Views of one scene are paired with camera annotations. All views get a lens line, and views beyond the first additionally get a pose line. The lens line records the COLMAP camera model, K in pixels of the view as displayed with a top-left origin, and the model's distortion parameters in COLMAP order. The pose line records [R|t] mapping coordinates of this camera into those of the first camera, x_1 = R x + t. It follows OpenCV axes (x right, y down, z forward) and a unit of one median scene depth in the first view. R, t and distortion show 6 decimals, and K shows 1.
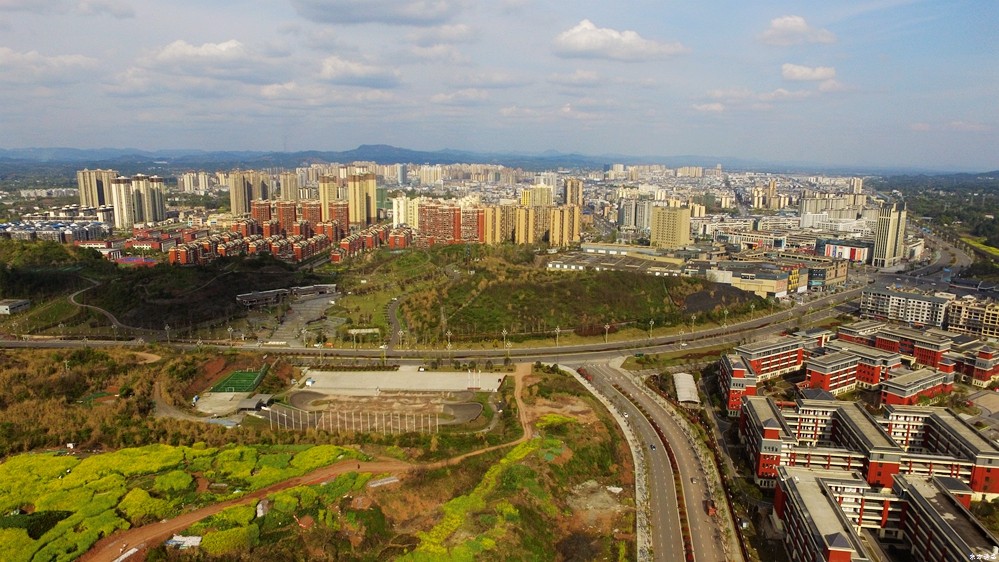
lens RADIAL K [[671.2, 0, 500.3], [0, 671.2, 290.4], [0, 0, 1]] dist [-0.128249, 0.096792]
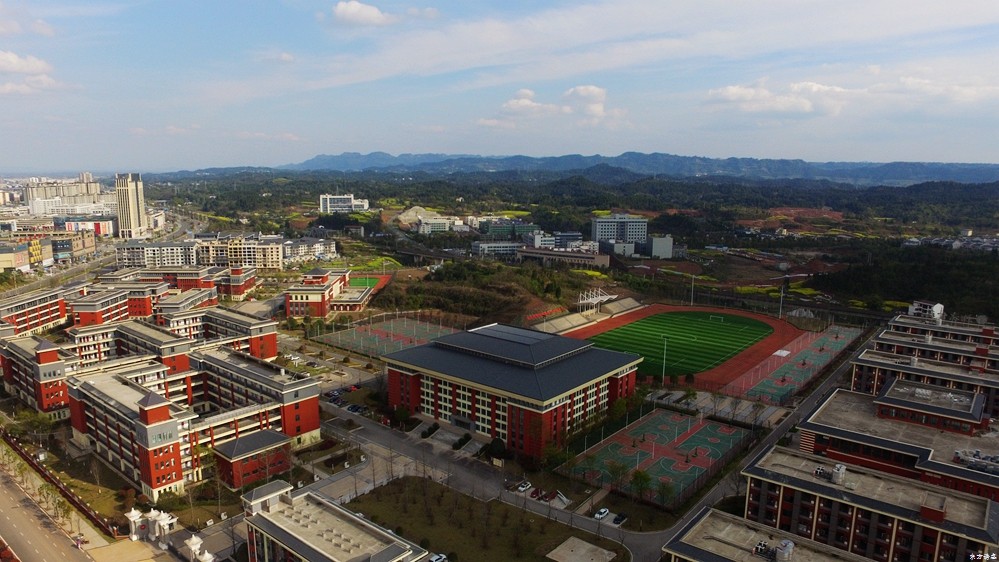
lens RADIAL K [[671.2, 0, 500.3], [0, 671.2, 290.4], [0, 0, 1]] dist [-0.128249, 0.096792]
pose [[0.487961, -0.164311, 0.857261, -0.006622], [0.170461, 0.981151, 0.091029, 0.098347], [-0.856059, 0.101711, 0.506772, 0.030339]]
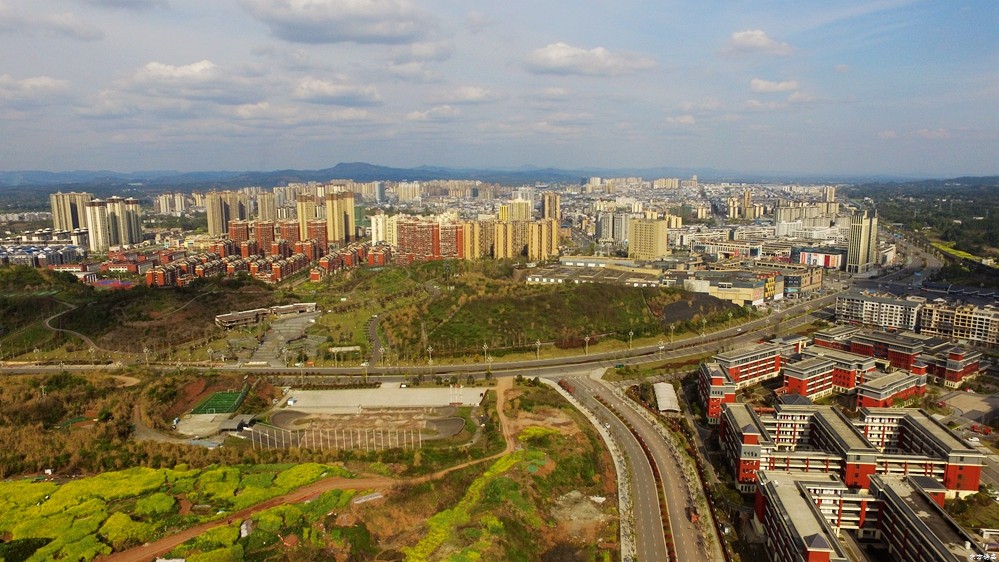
lens RADIAL K [[671.2, 0, 500.3], [0, 671.2, 290.4], [0, 0, 1]] dist [-0.128249, 0.096792]
pose [[0.999296, -0.023235, 0.029461, 0.001160], [0.023893, 0.999469, -0.022162, 0.000921], [-0.028931, 0.022850, 0.999320, -0.006543]]
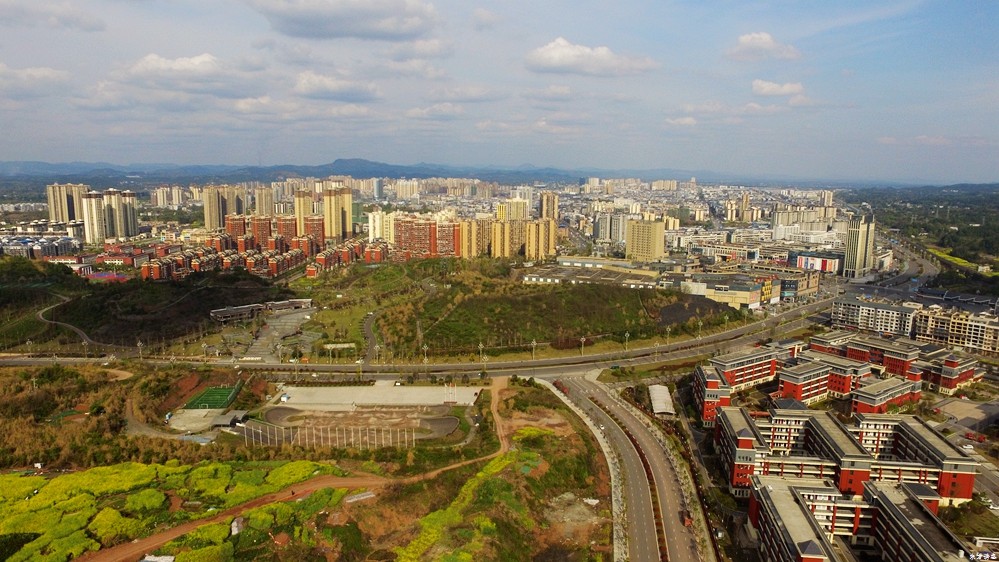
lens RADIAL K [[671.2, 0, 500.3], [0, 671.2, 290.4], [0, 0, 1]] dist [-0.128249, 0.096792]
pose [[0.999377, -0.006818, 0.034627, 0.001428], [0.007519, 0.999769, -0.020159, -0.000157], [-0.034481, 0.020406, 0.999197, -0.003251]]
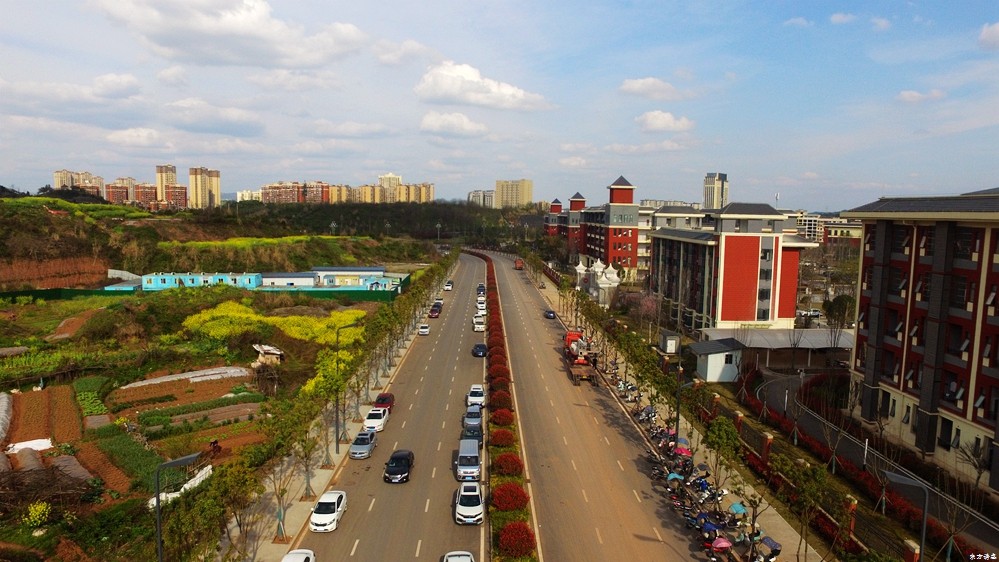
lens RADIAL K [[671.2, 0, 500.3], [0, 671.2, 290.4], [0, 0, 1]] dist [-0.128249, 0.096792]
pose [[0.979572, -0.019044, 0.200189, 0.055185], [0.035390, 0.996294, -0.078394, 0.266134], [-0.197955, 0.083877, 0.976616, 0.018182]]
